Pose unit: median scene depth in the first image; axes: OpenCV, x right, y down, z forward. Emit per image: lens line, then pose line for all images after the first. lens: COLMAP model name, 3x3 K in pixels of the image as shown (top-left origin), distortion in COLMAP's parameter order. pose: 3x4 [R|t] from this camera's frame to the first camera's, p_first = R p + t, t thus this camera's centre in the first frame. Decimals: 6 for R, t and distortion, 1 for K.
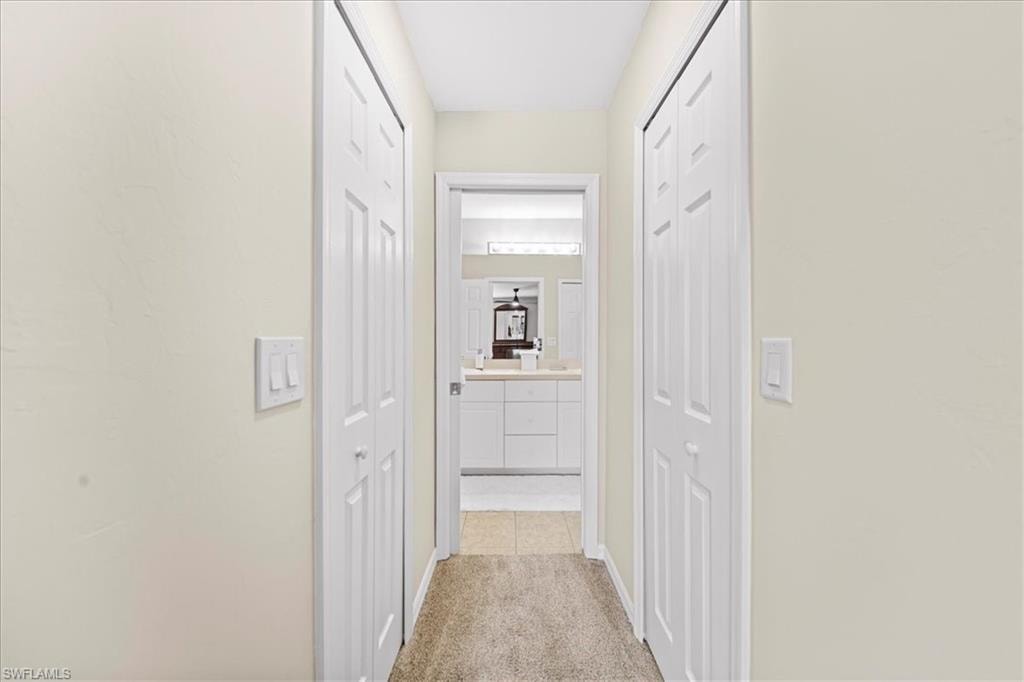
lens RADIAL K [[360.4, 0, 515.7], [0, 360.4, 337.2], [0, 0, 1]] dist [-0.000013, 0.000051]
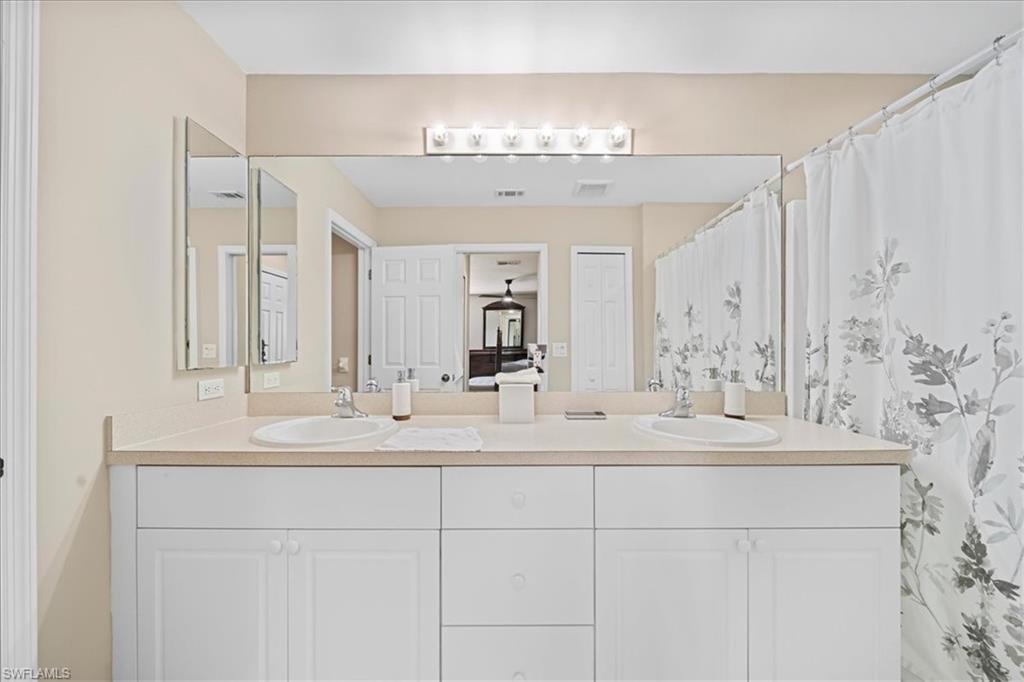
lens RADIAL K [[369.9, 0, 512.0], [0, 369.9, 341.0], [0, 0, 1]] dist [-0.010592, 0.000051]
pose [[0.999966, -0.002518, -0.007832, 0.023261], [0.002465, 0.999974, -0.006723, 0.001333], [0.007849, 0.006704, 0.999947, 0.373670]]
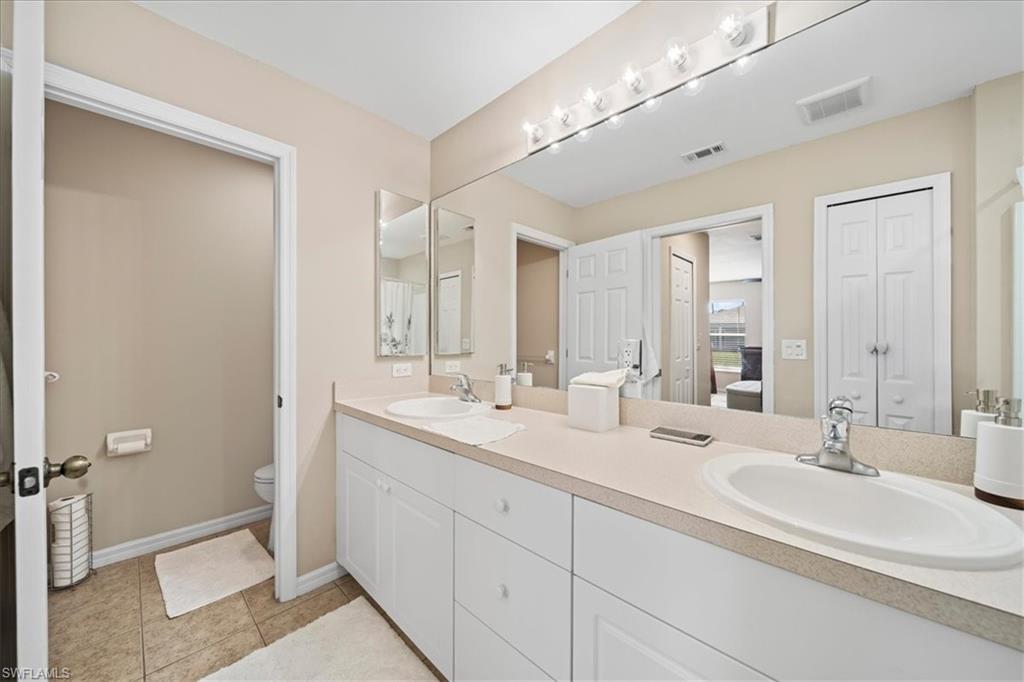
lens RADIAL K [[365.0, 0, 512.0], [0, 365.0, 341.0], [0, 0, 1]] dist [-0.000323, -0.000162]
pose [[0.722774, 0.004104, -0.691073, 0.156029], [0.002455, 0.999961, 0.008506, 0.000135], [0.691081, -0.007844, 0.722735, 0.443319]]
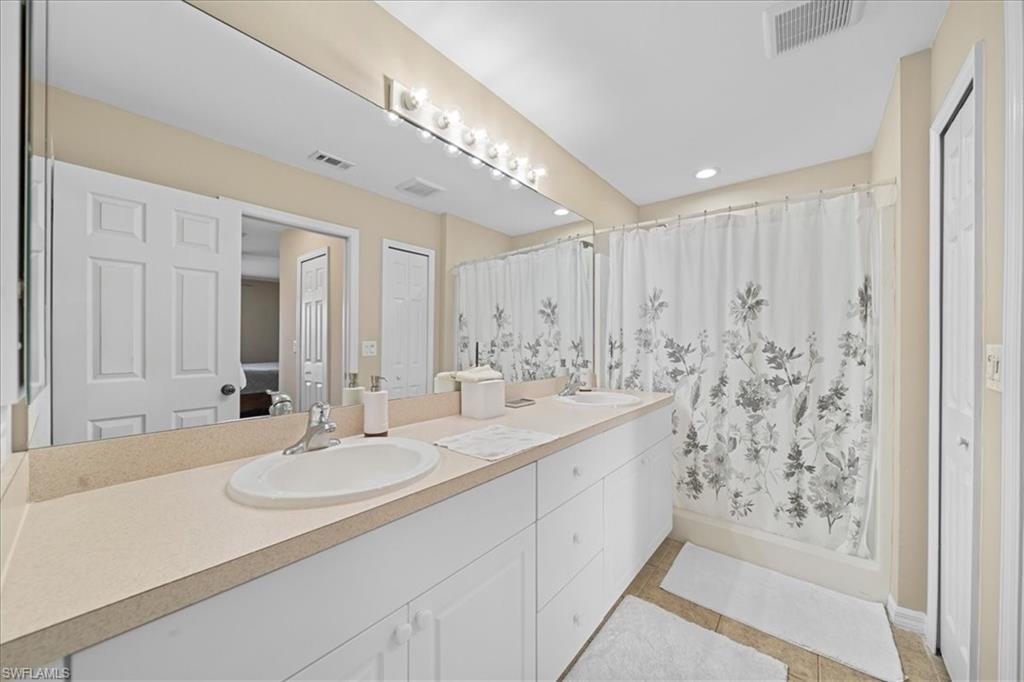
lens RADIAL K [[362.7, 0, 529.9], [0, 362.7, 339.8], [0, 0, 1]] dist [-0.000399, 0.000009]
pose [[0.627344, 0.002065, 0.778740, -0.184254], [-0.003812, 0.999993, 0.000420, -0.000880], [-0.778733, -0.003232, 0.627347, 0.448969]]
